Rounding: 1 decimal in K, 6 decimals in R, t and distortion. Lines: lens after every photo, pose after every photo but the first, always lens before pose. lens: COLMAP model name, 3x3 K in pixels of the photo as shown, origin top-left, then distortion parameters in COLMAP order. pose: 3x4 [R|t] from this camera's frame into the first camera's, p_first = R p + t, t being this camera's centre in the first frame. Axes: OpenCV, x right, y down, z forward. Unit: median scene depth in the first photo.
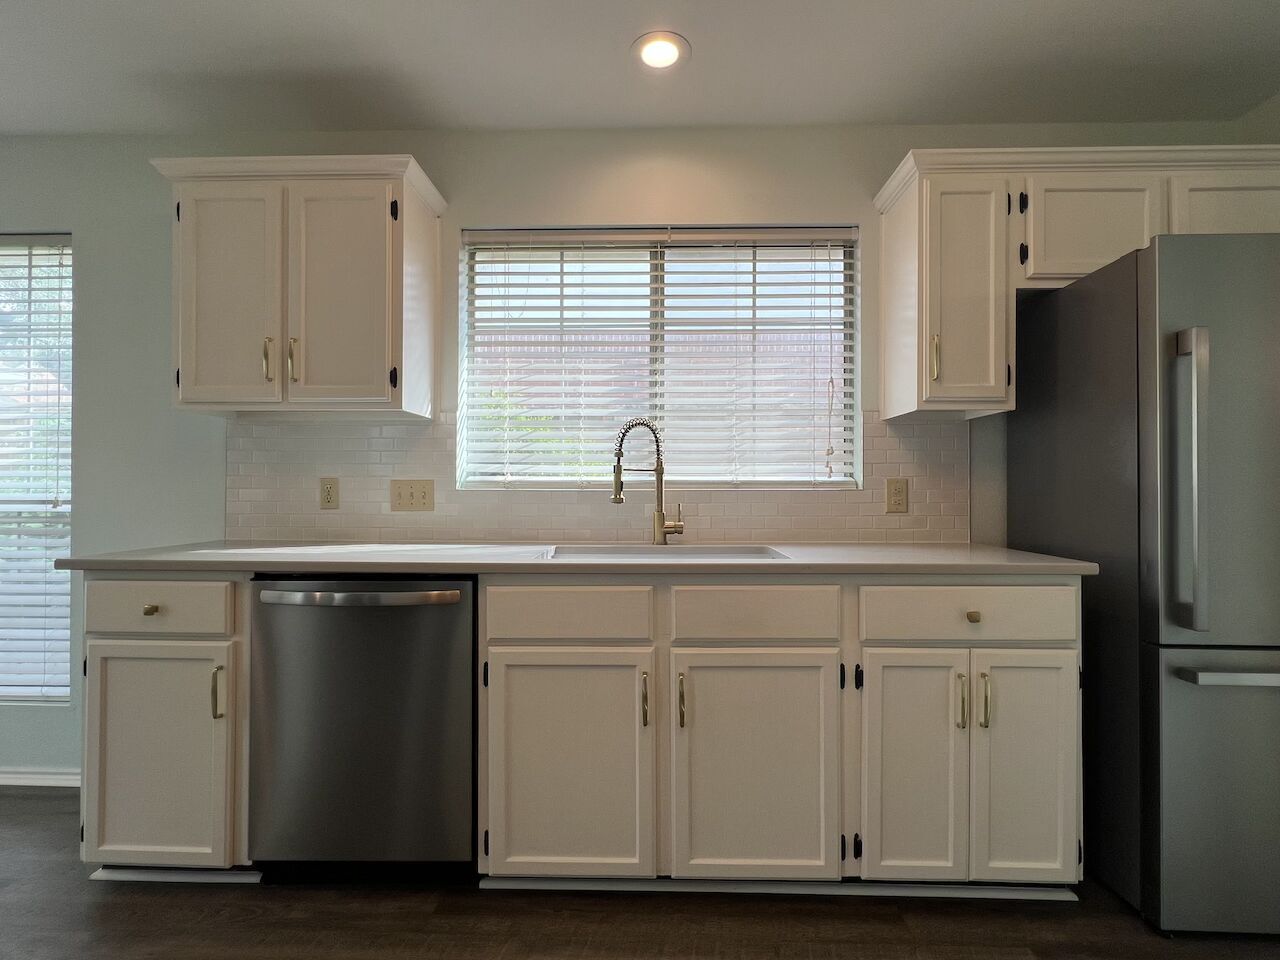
lens RADIAL K [[601.7, 0, 638.4], [0, 601.7, 480.5], [0, 0, 1]] dist [-0.001335, -0.000088]
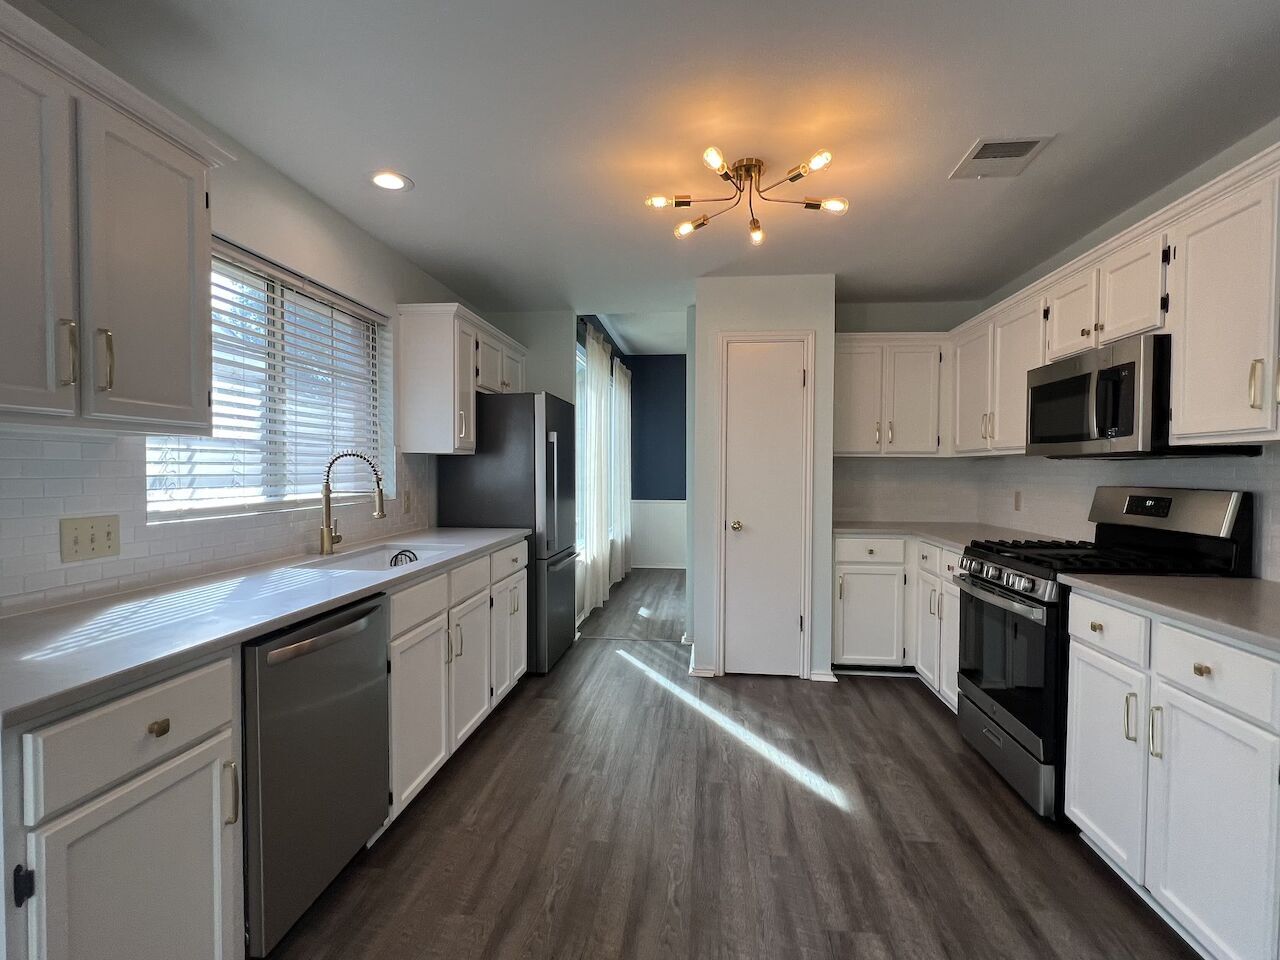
lens RADIAL K [[601.7, 0, 638.2], [0, 601.7, 479.6], [0, 0, 1]] dist [-0.001335, -0.000088]
pose [[0.100623, -0.016840, 0.994782, -1.087965], [-0.012764, 0.999753, 0.018216, -0.071869], [-0.994843, -0.014531, 0.100383, 0.270170]]
